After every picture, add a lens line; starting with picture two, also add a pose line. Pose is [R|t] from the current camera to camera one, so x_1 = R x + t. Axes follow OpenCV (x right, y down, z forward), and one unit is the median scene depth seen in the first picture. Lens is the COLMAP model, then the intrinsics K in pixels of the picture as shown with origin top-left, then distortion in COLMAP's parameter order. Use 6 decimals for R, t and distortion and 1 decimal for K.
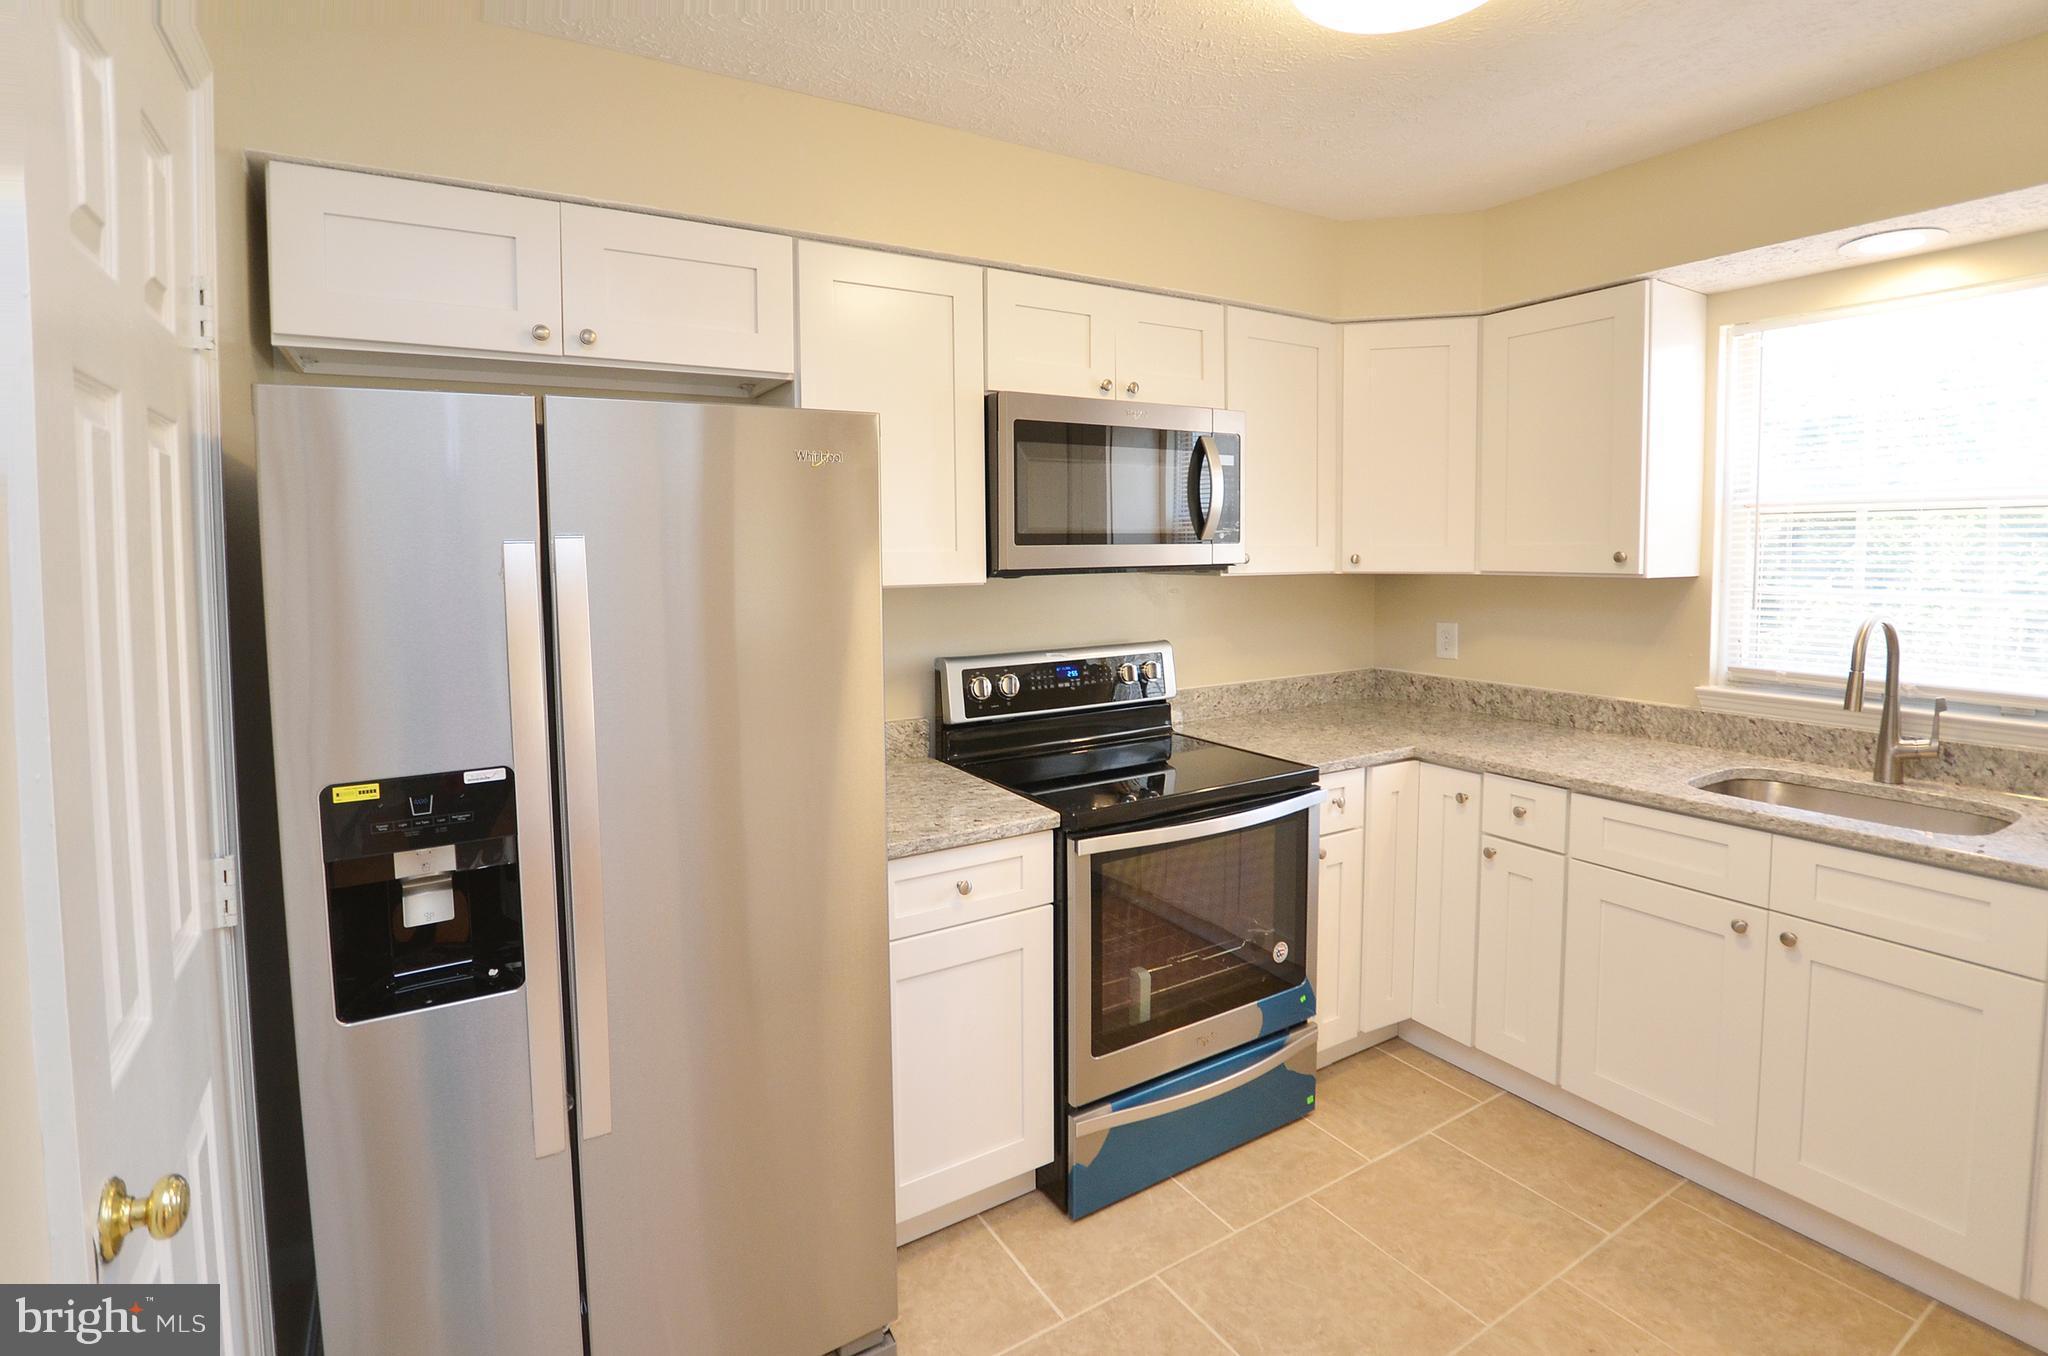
lens RADIAL K [[945.1, 0, 1006.2], [0, 945.1, 608.9], [0, 0, 1]] dist [-0.017625, -0.000424]
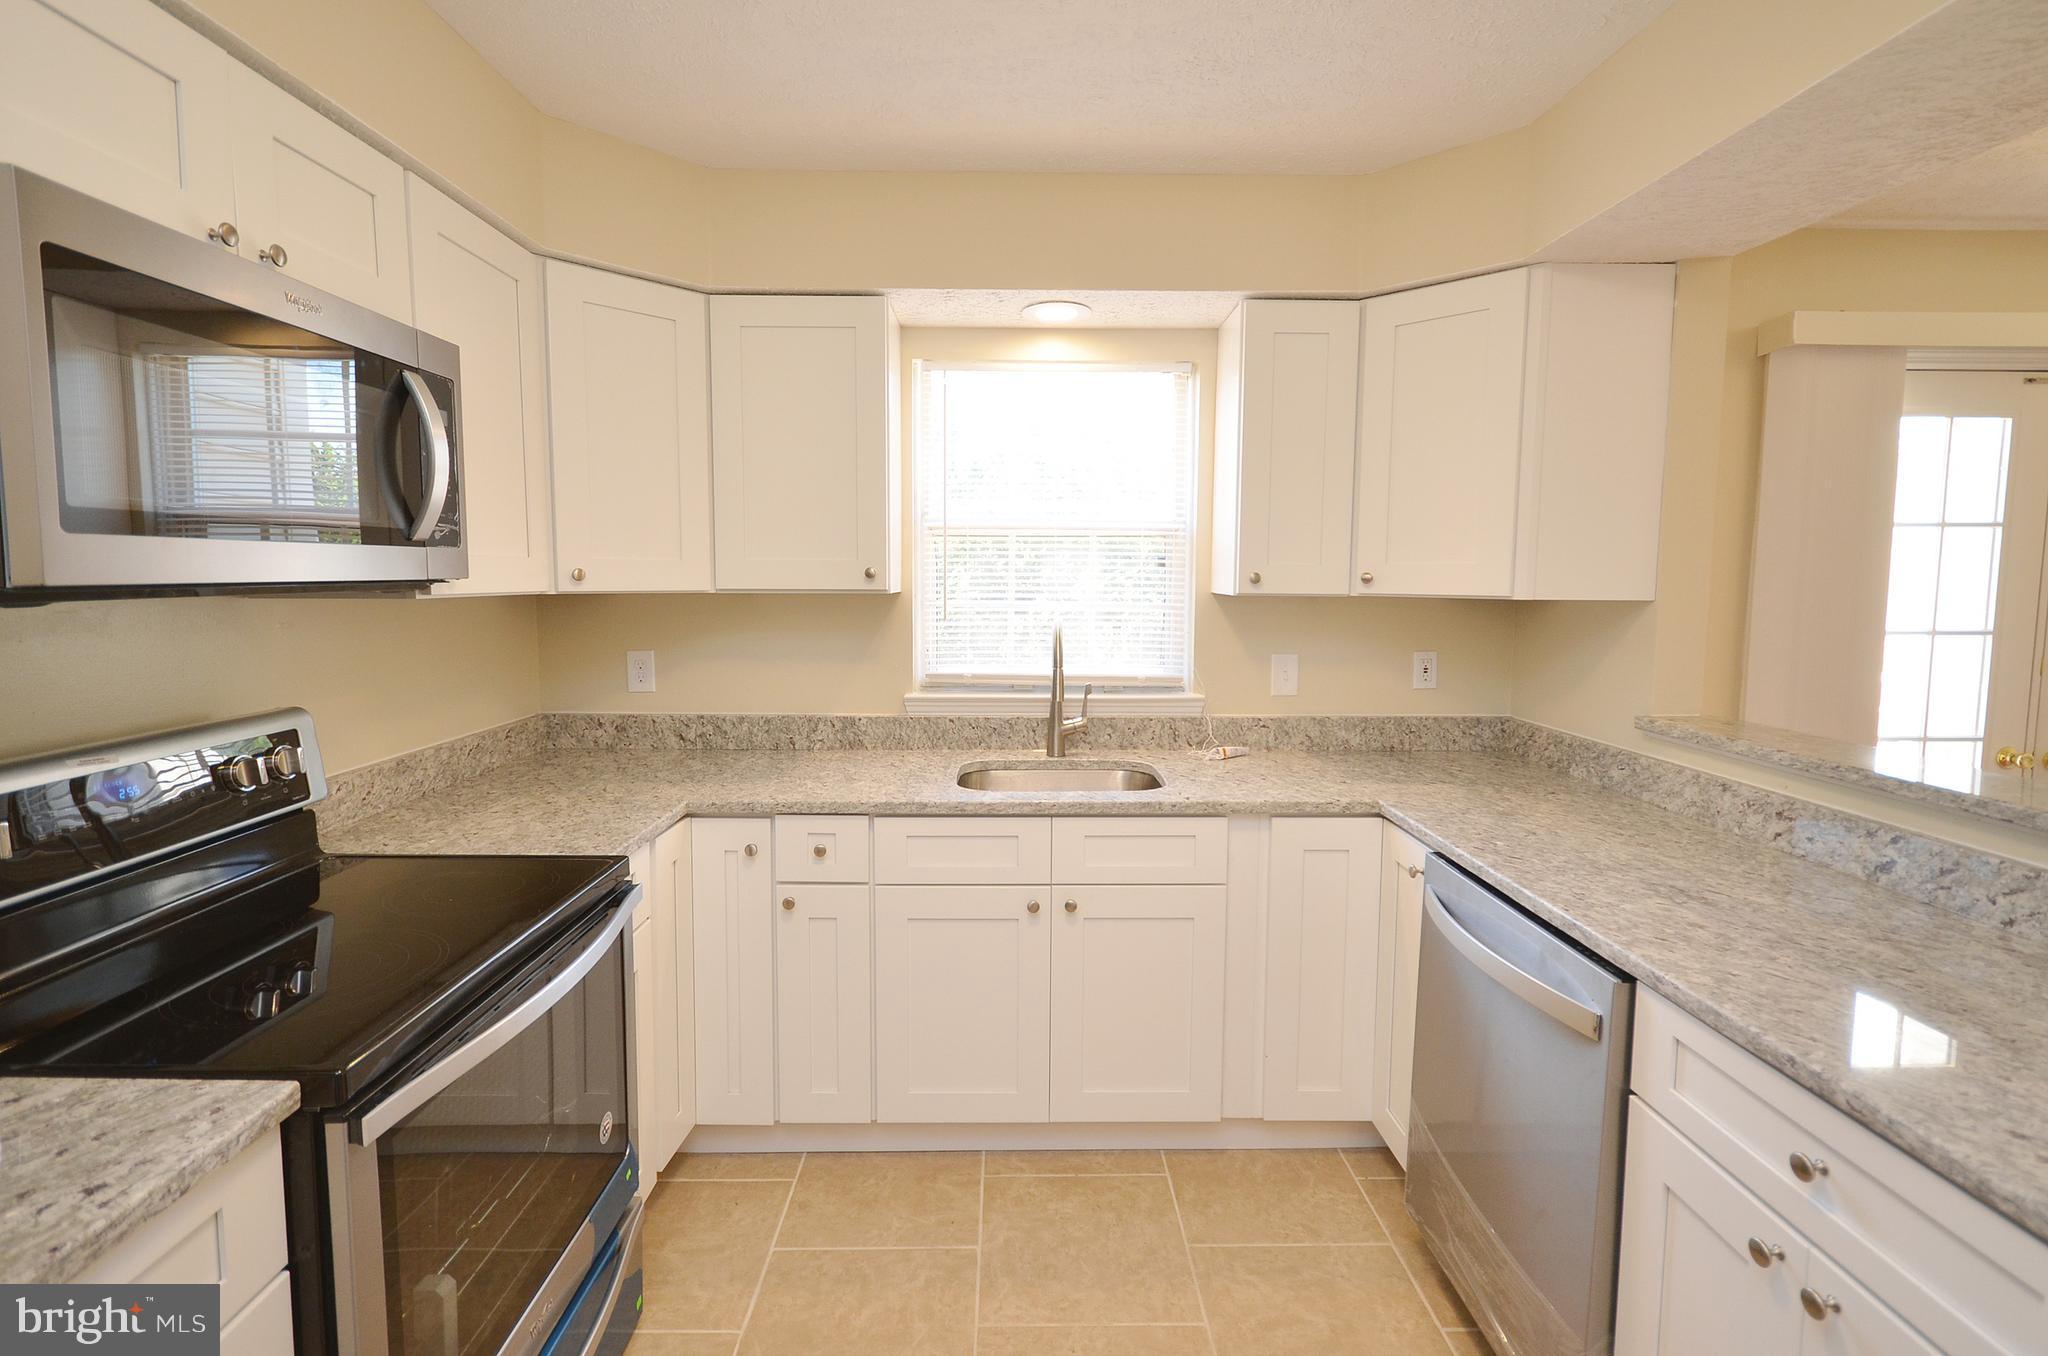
lens RADIAL K [[945.1, 0, 1027.6], [0, 945.1, 647.5], [0, 0, 1]] dist [-0.017625, -0.000424]
pose [[0.498310, -0.057086, 0.865117, -0.131666], [0.045566, 0.998175, 0.039620, -0.007830], [-0.865801, 0.019677, 0.500002, 0.355231]]
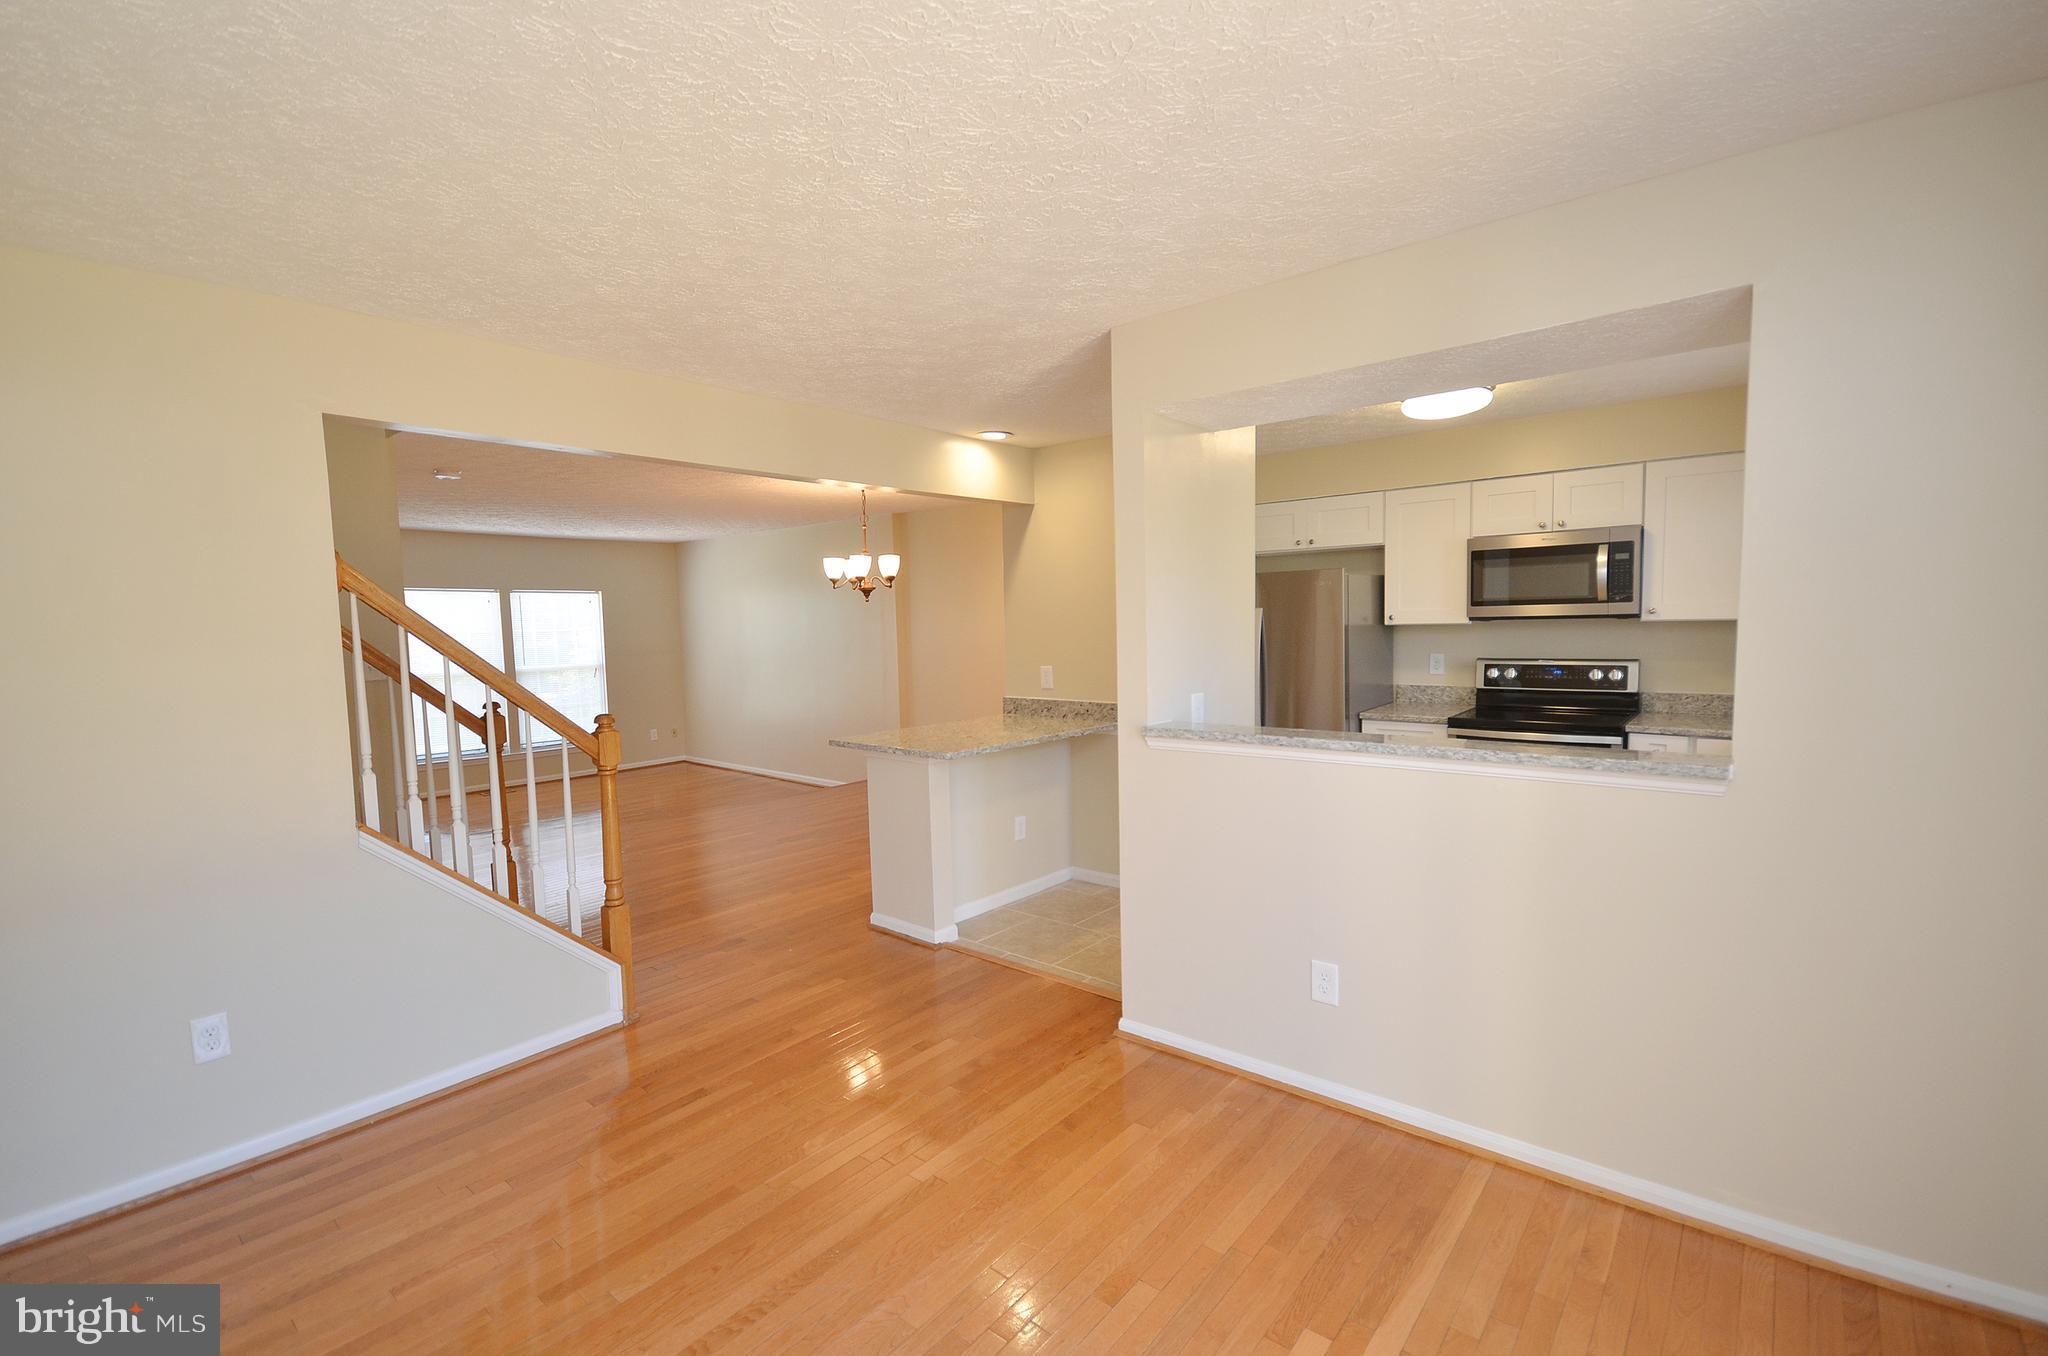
lens RADIAL K [[864.9, 0, 1051.7], [0, 864.9, 678.5], [0, 0, 1]] dist [-0.001388, 0.000059]
pose [[0.342838, 0.070277, -0.936762, 1.475248], [-0.037589, 0.997425, 0.061071, 0.015613], [0.938642, 0.014275, 0.344597, -0.594937]]
